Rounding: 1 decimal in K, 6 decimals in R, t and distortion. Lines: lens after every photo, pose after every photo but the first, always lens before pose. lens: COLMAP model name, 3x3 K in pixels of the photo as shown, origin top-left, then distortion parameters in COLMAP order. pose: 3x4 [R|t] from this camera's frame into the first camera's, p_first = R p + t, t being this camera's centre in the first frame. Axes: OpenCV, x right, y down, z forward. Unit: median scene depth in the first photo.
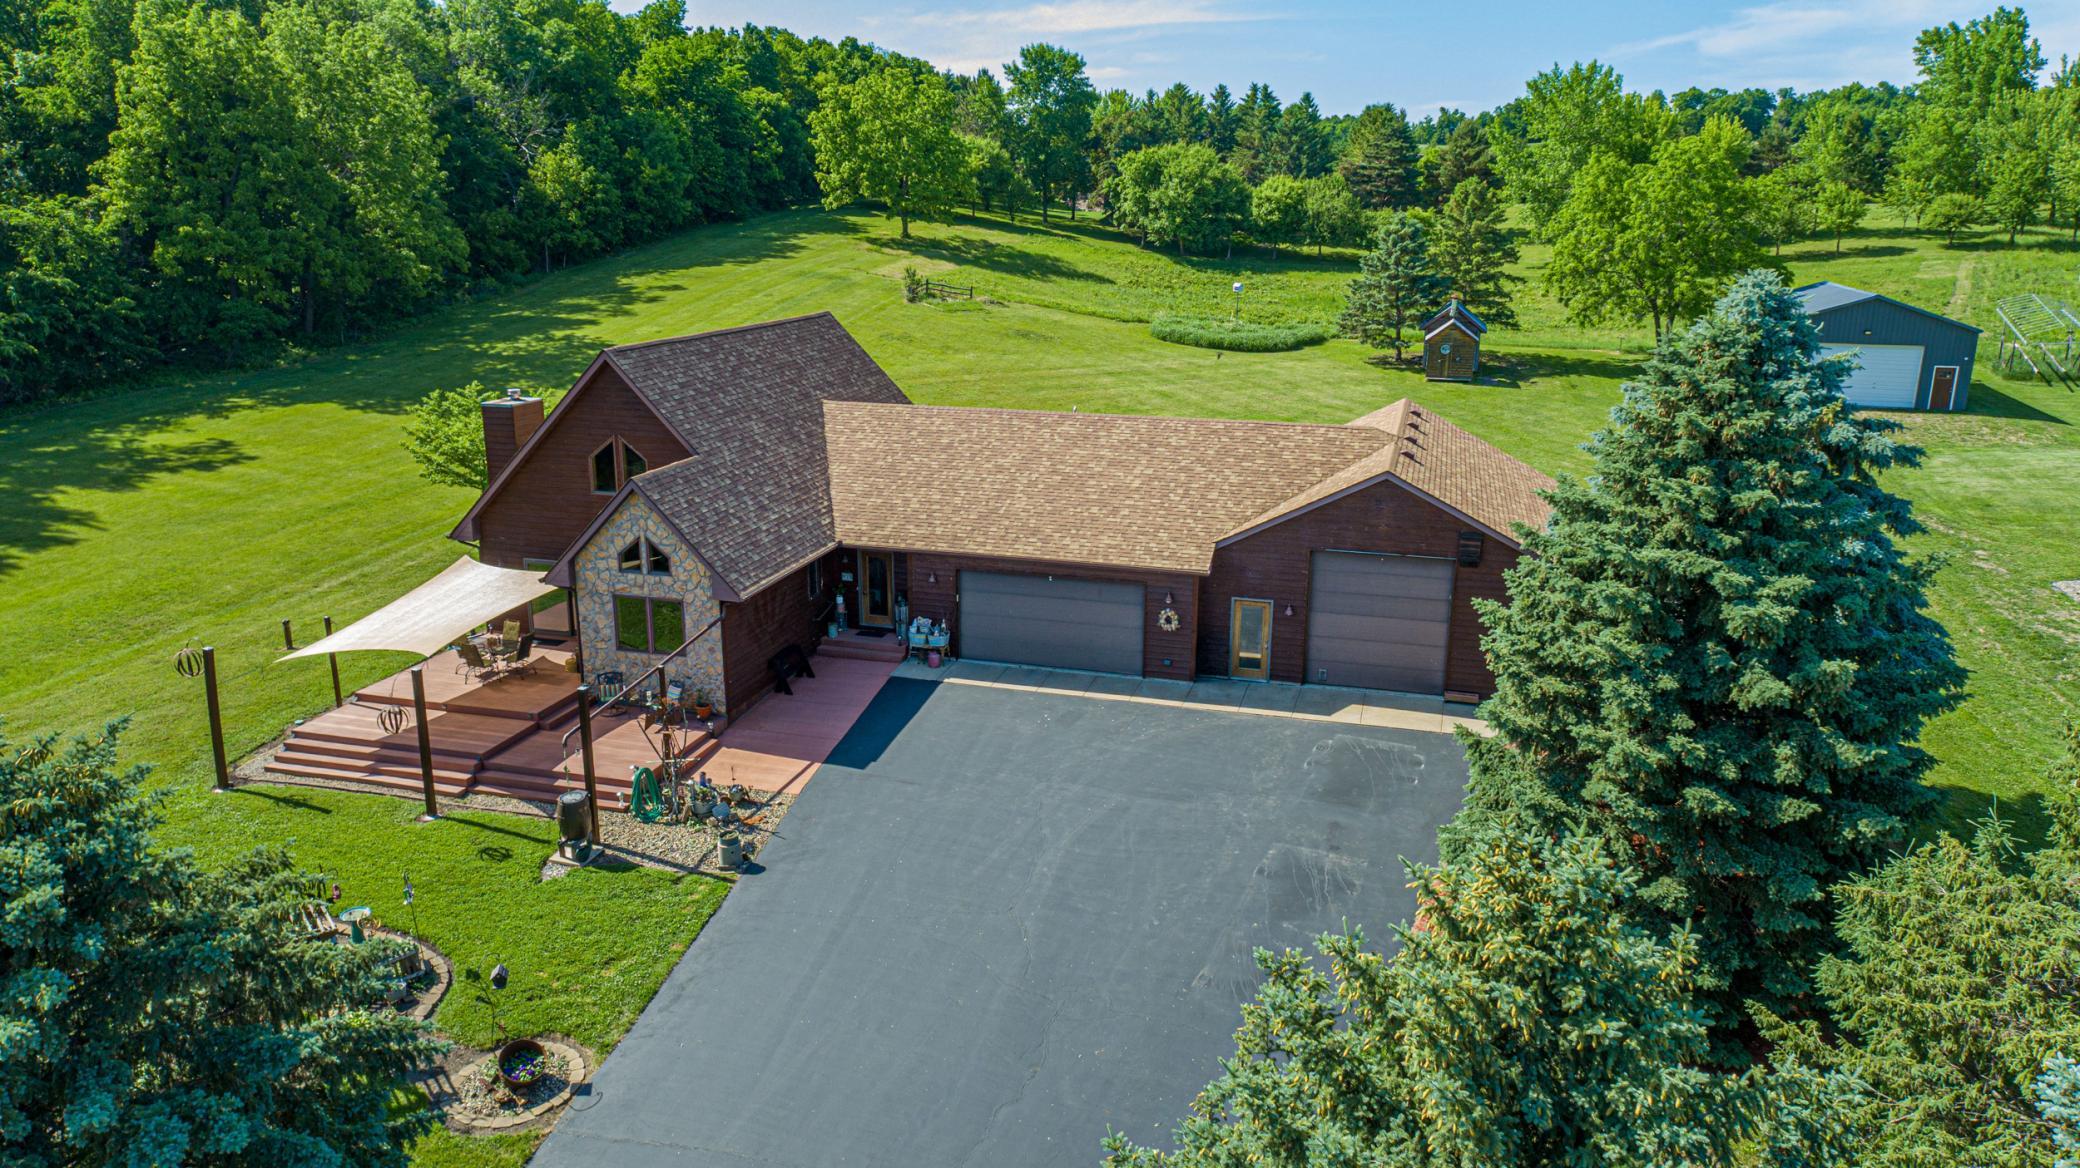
lens RADIAL K [[1406.2, 0, 1044.8], [0, 1406.2, 577.1], [0, 0, 1]] dist [-0.012448, 0.013561]
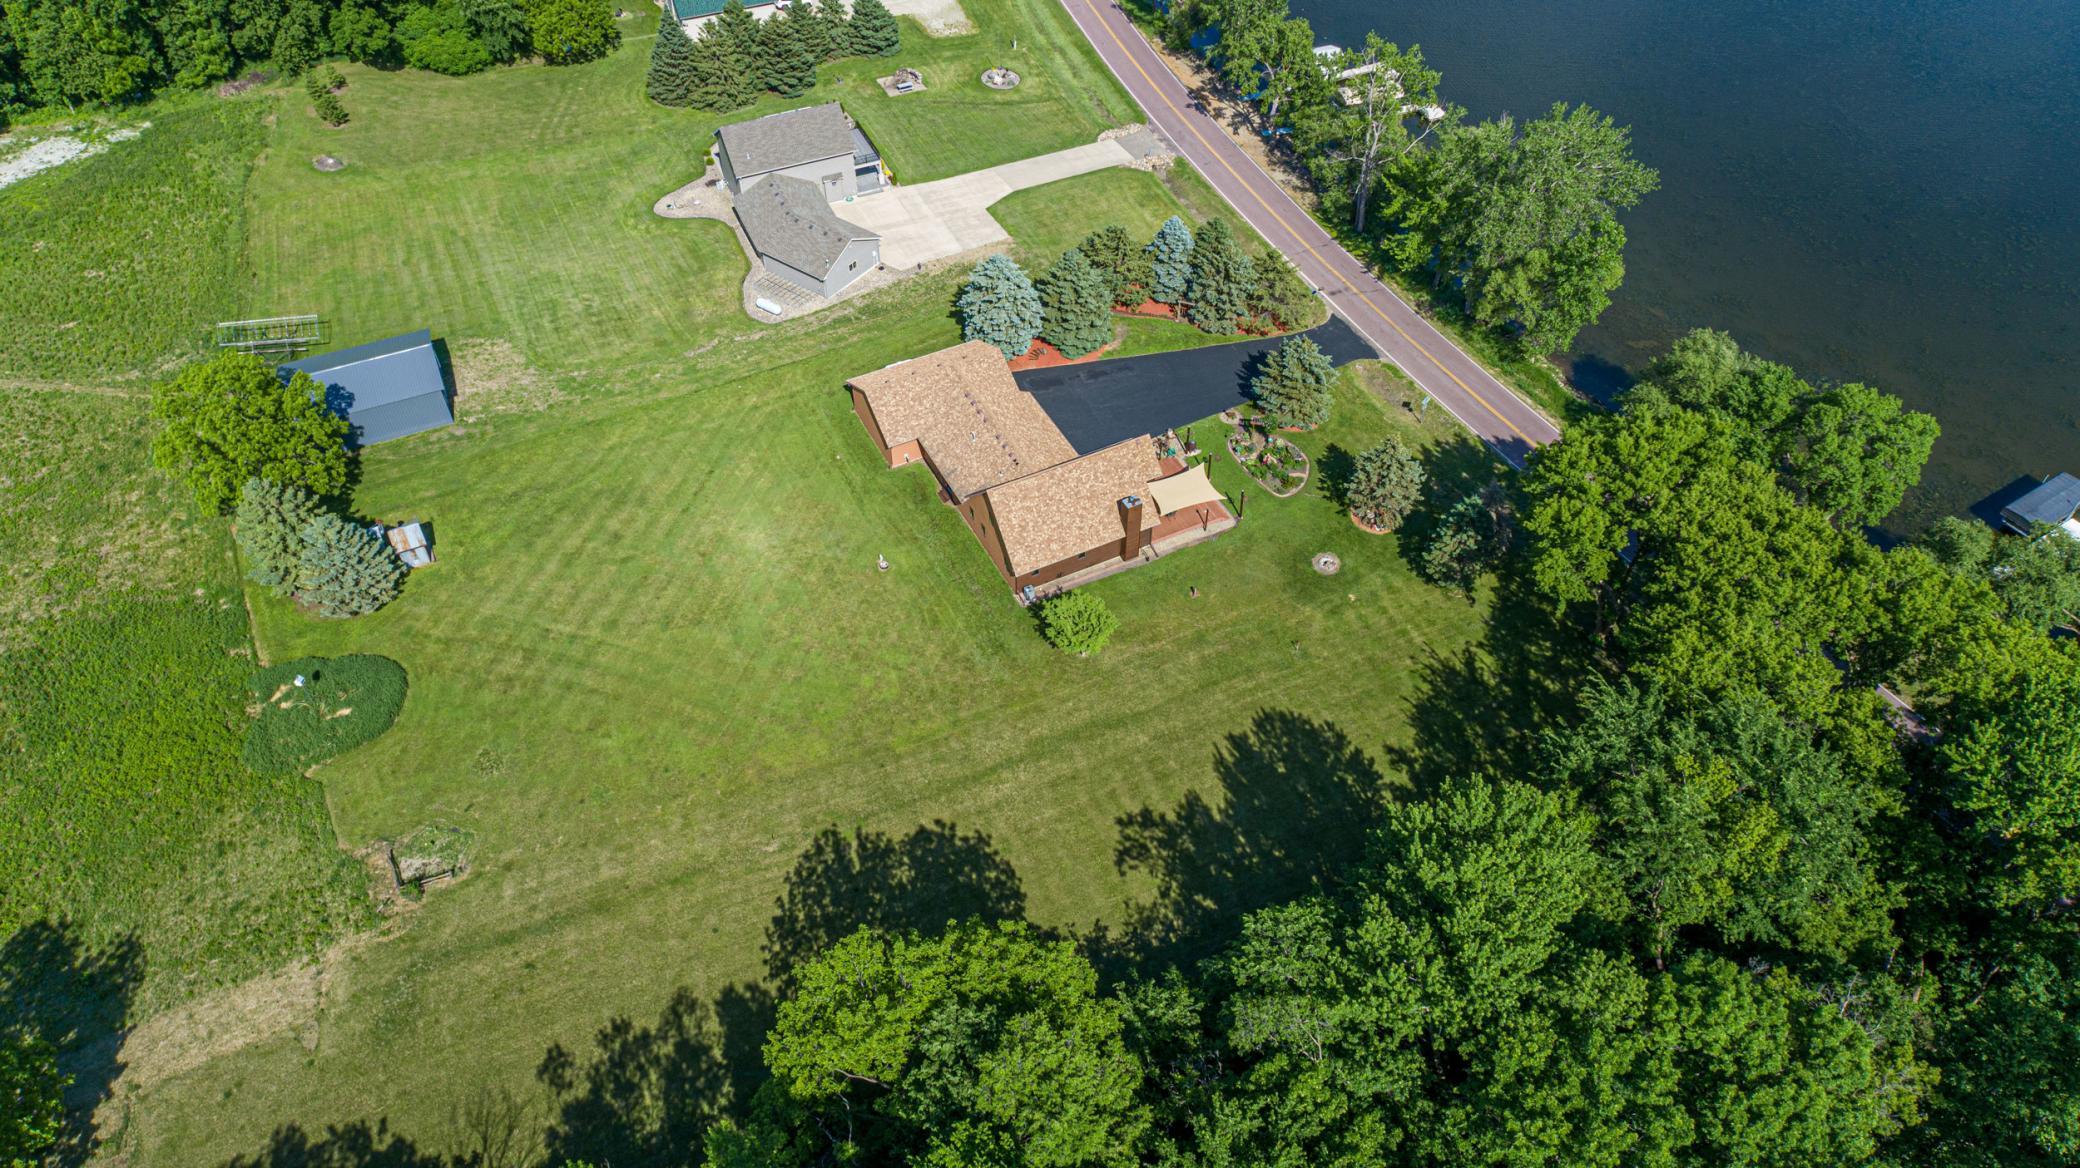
lens RADIAL K [[1406.2, 0, 1041.3], [0, 1406.2, 586.2], [0, 0, 1]] dist [-0.012448, 0.013561]
pose [[-0.677009, -0.541613, 0.498311, -1.492777], [0.192473, 0.523218, 0.830179, -2.060978], [-0.710361, 0.657950, -0.249978, 1.639634]]
